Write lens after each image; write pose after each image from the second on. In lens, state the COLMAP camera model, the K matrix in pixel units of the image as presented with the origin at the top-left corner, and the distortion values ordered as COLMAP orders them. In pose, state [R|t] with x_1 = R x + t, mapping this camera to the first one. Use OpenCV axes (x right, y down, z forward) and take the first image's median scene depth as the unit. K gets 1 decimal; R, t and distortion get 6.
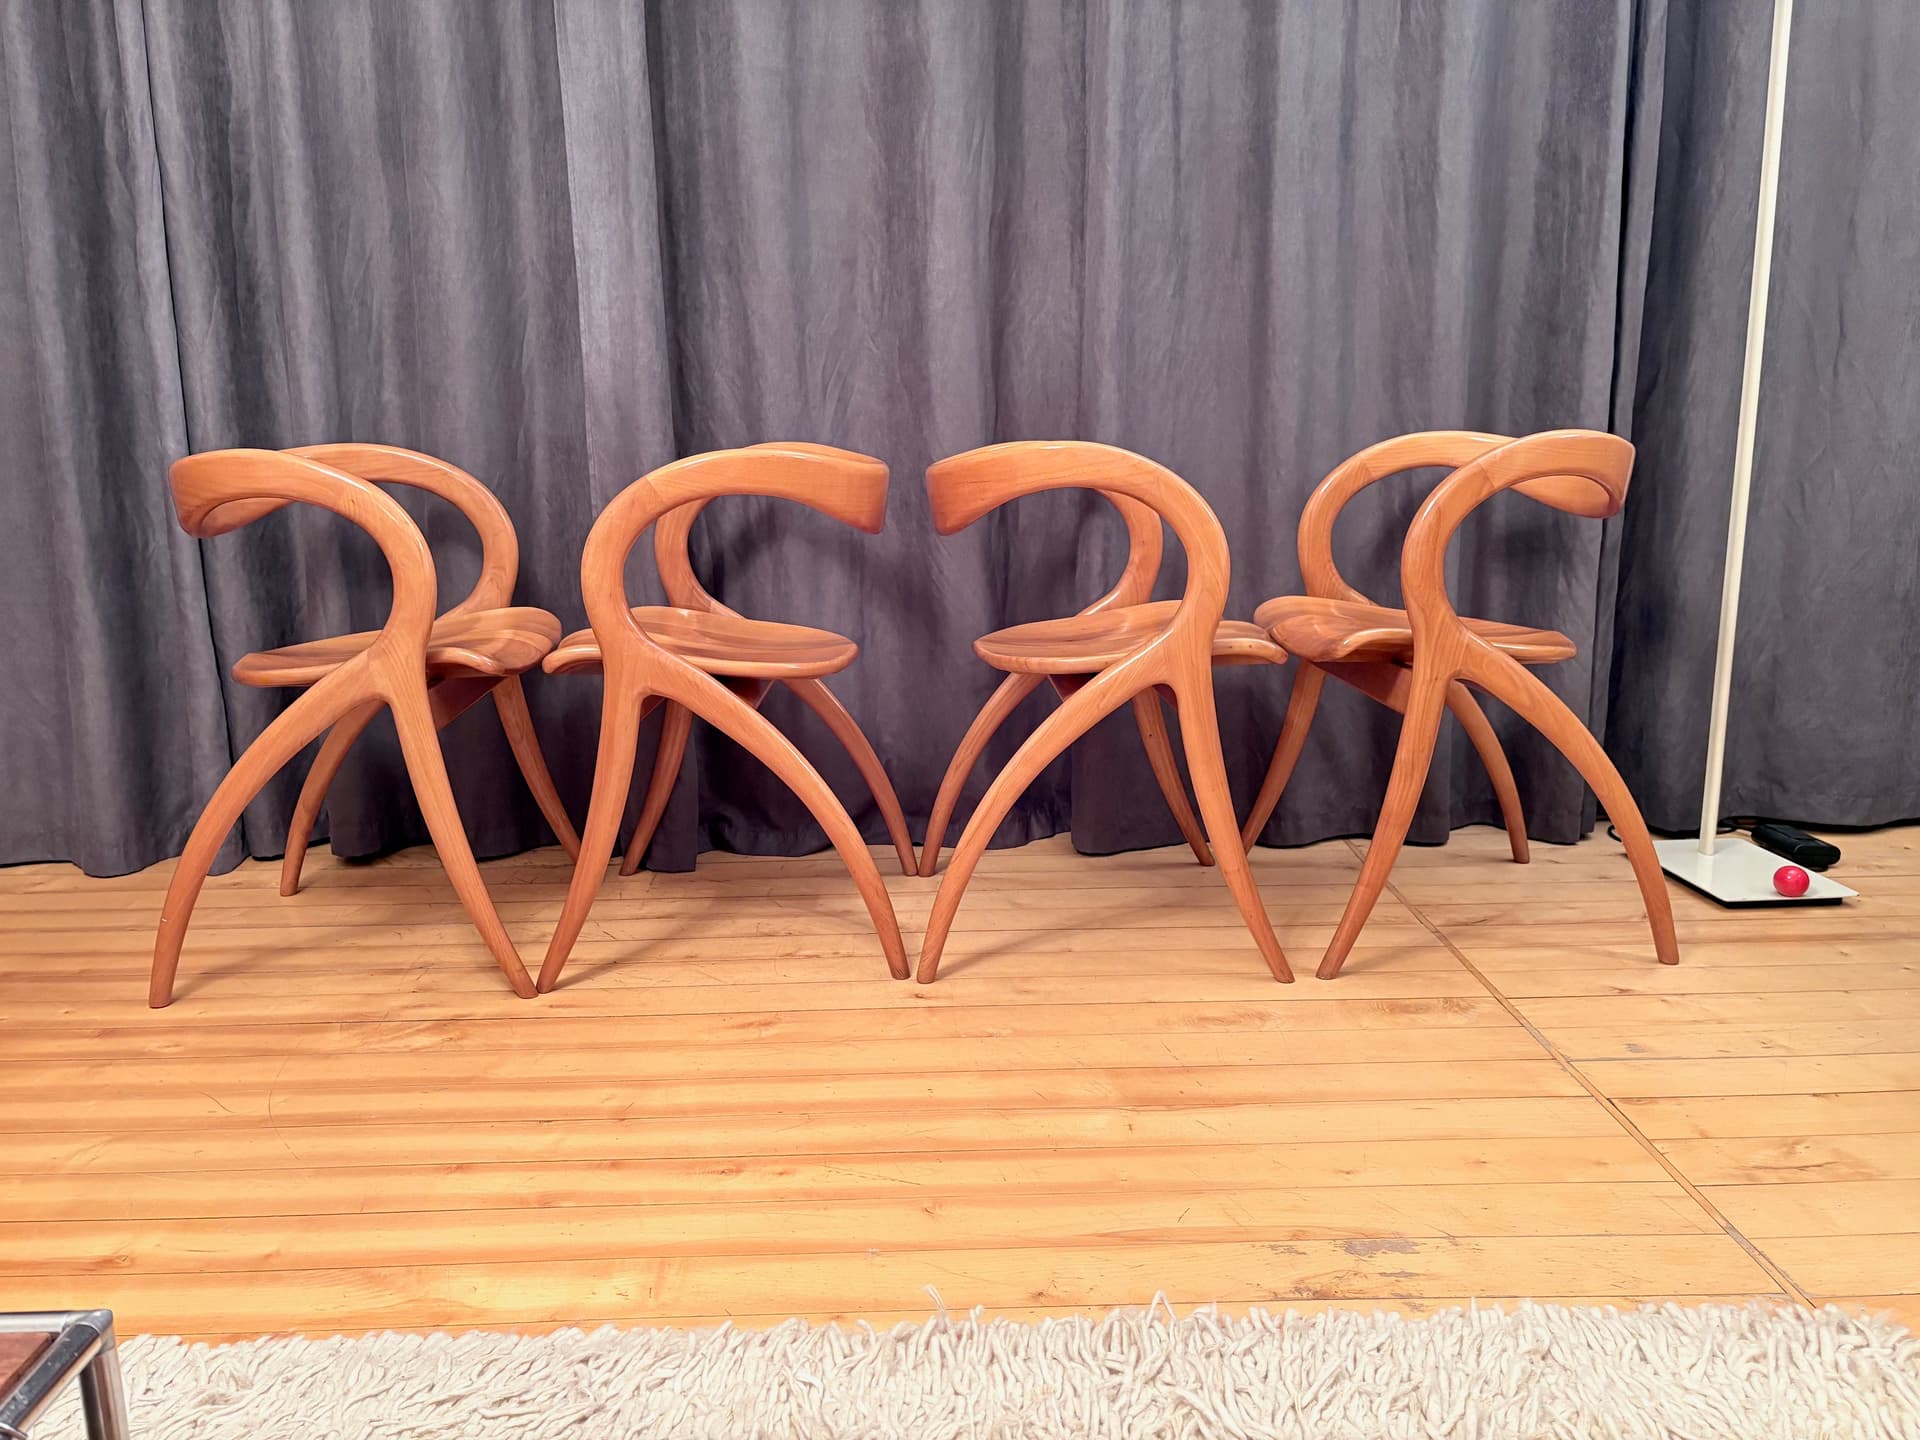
lens RADIAL K [[1464.7, 0, 958.3], [0, 1464.7, 733.3], [0, 0, 1]] dist [0.045798, -0.046136]
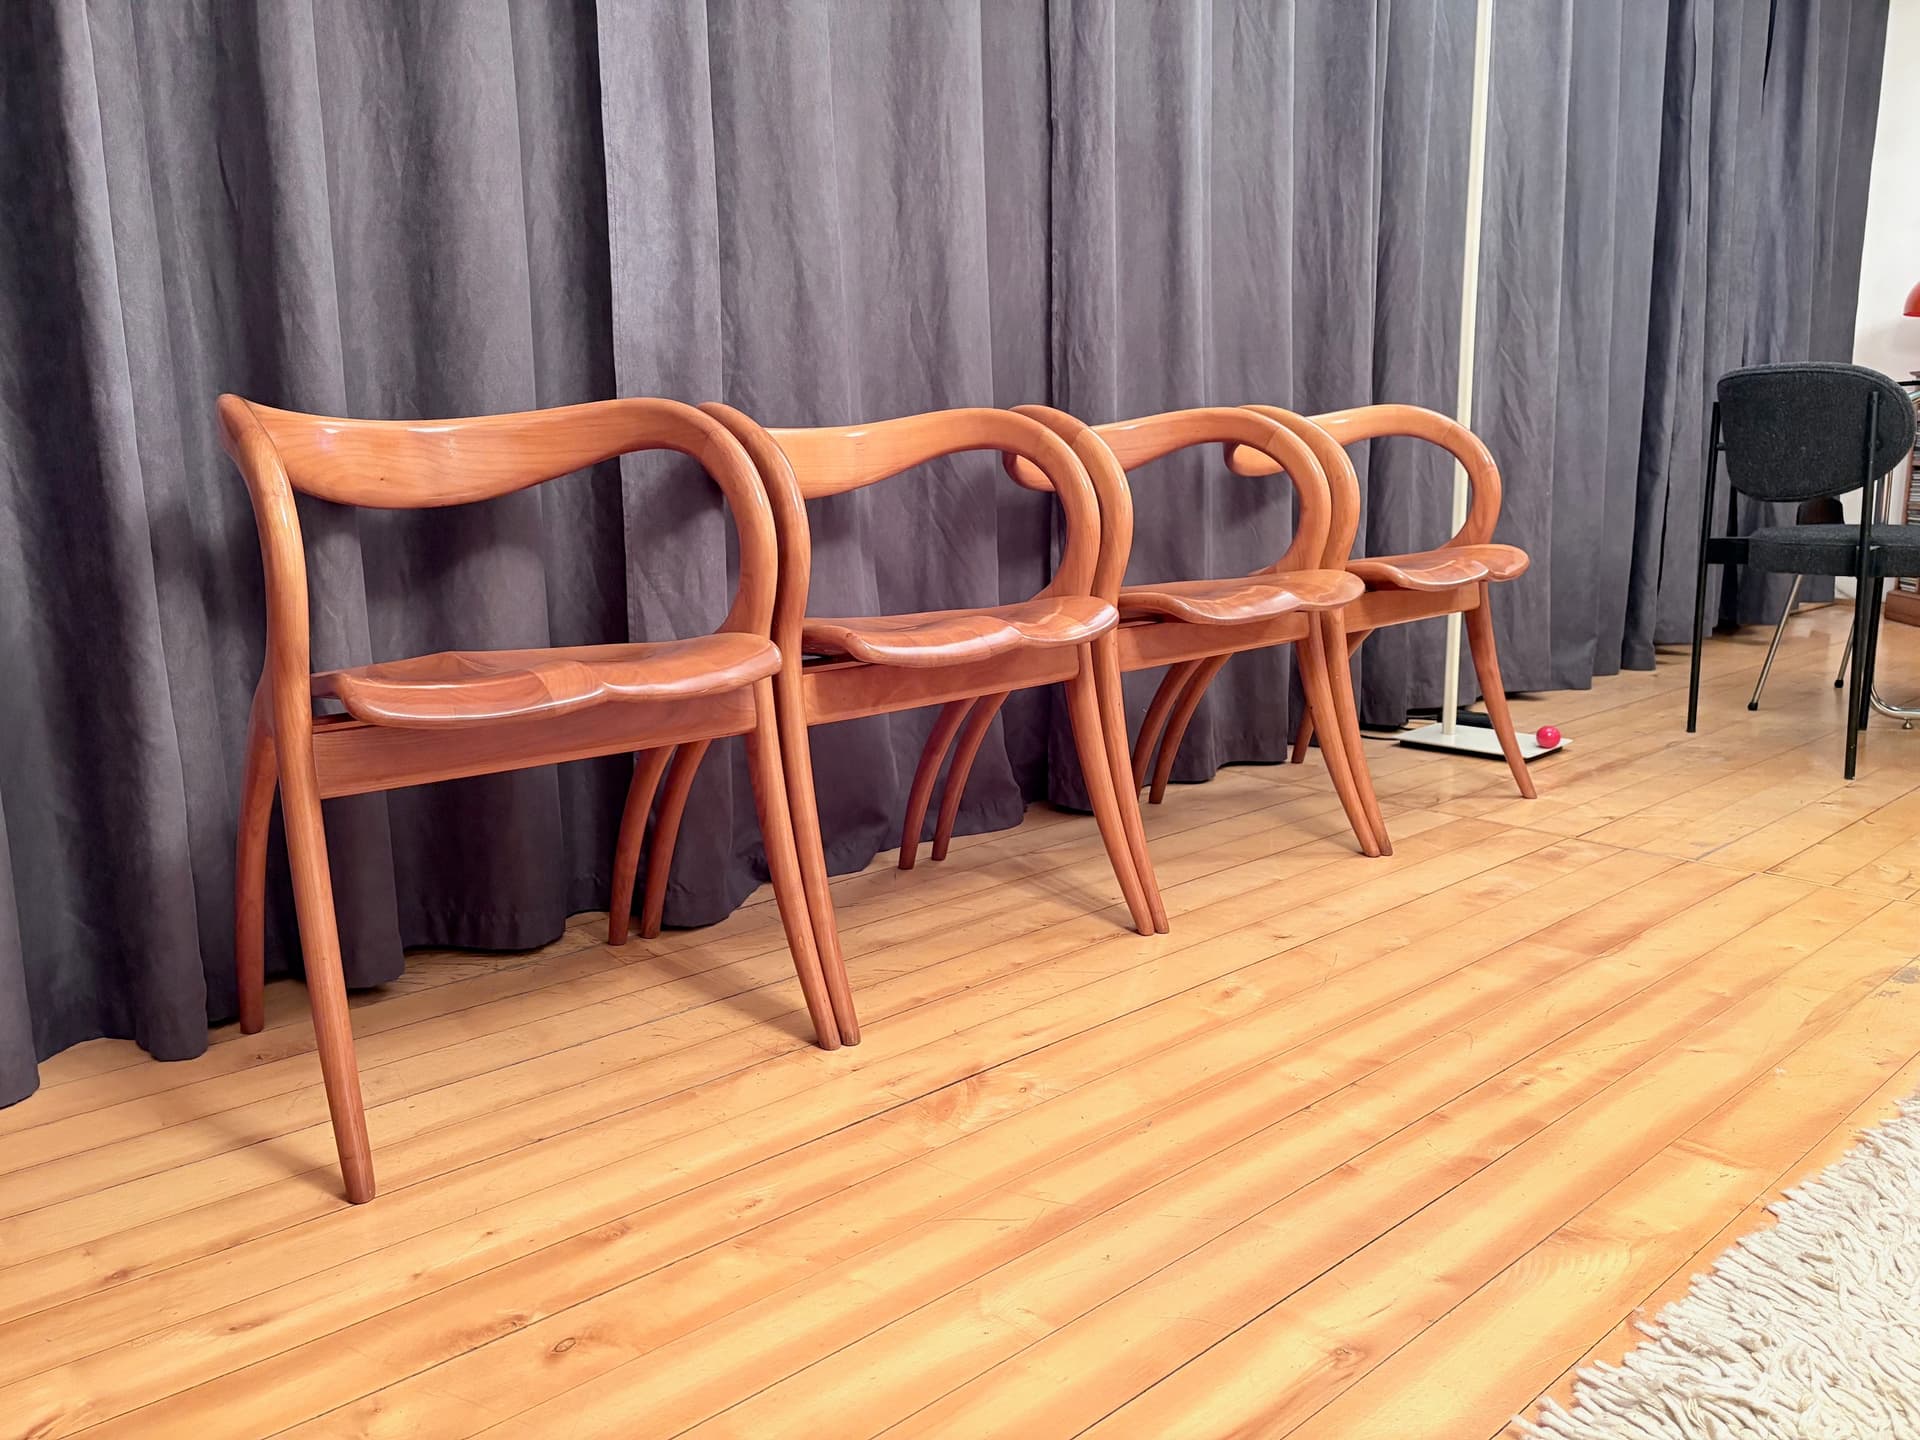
lens RADIAL K [[1464.7, 0, 962.6], [0, 1464.7, 724.3], [0, 0, 1]] dist [0.045798, -0.046136]
pose [[0.757772, -0.122168, 0.640981, -0.687655], [0.143051, 0.989524, 0.019482, -0.015232], [-0.636646, 0.076930, 0.767309, 0.284181]]
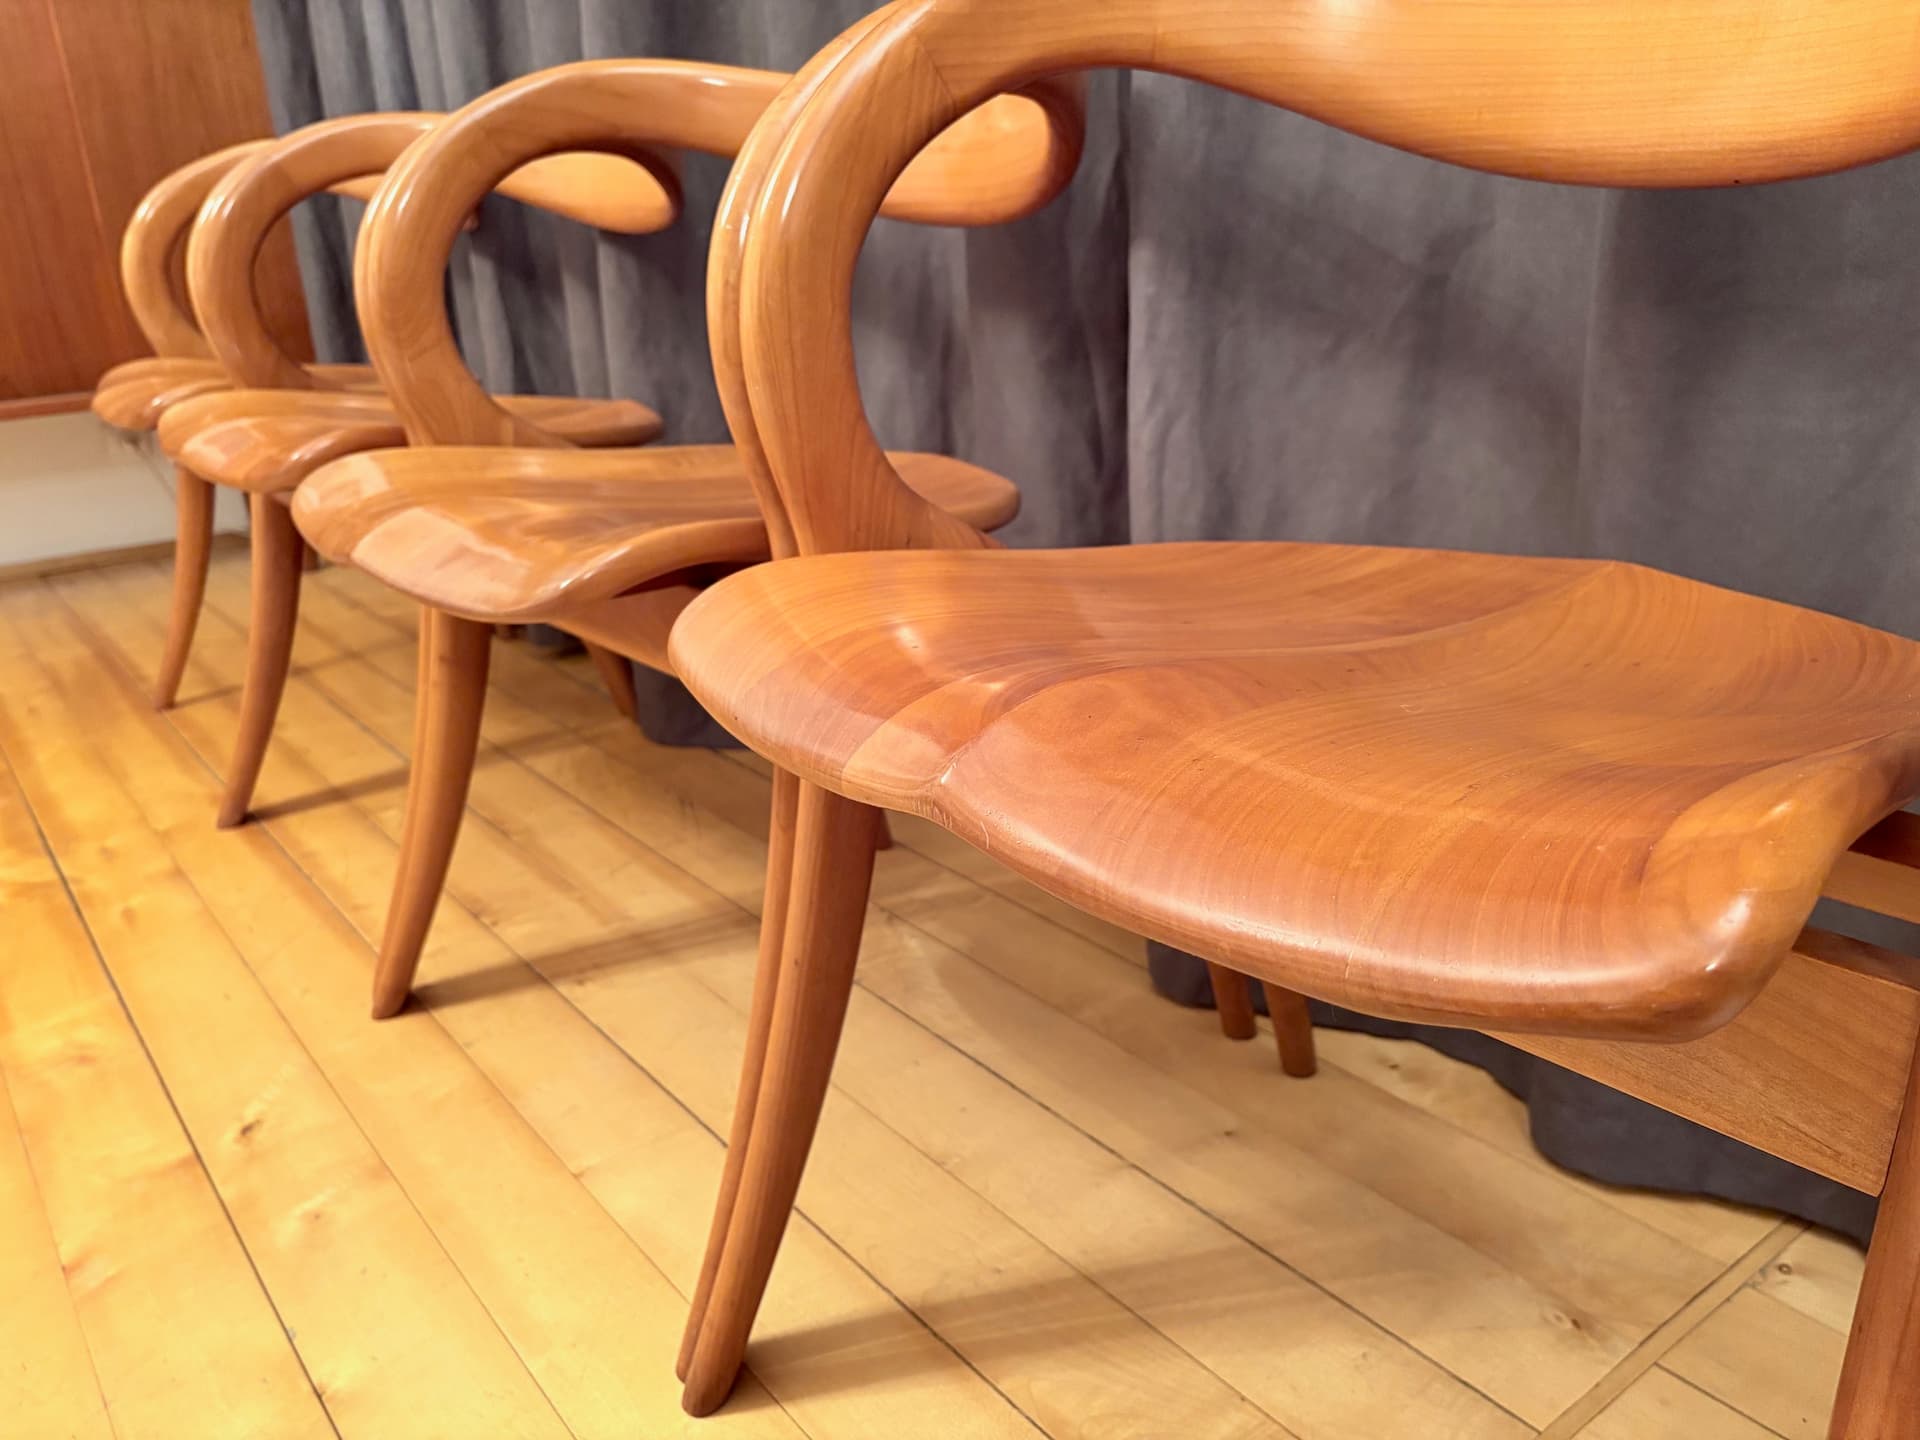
lens RADIAL K [[1464.7, 0, 973.3], [0, 1464.7, 731.4], [0, 0, 1]] dist [0.045798, -0.046136]
pose [[0.596118, 0.257223, -0.760578, 0.424037], [-0.126418, 0.965547, 0.227459, -0.100623], [0.792882, -0.039442, 0.608098, 0.730979]]
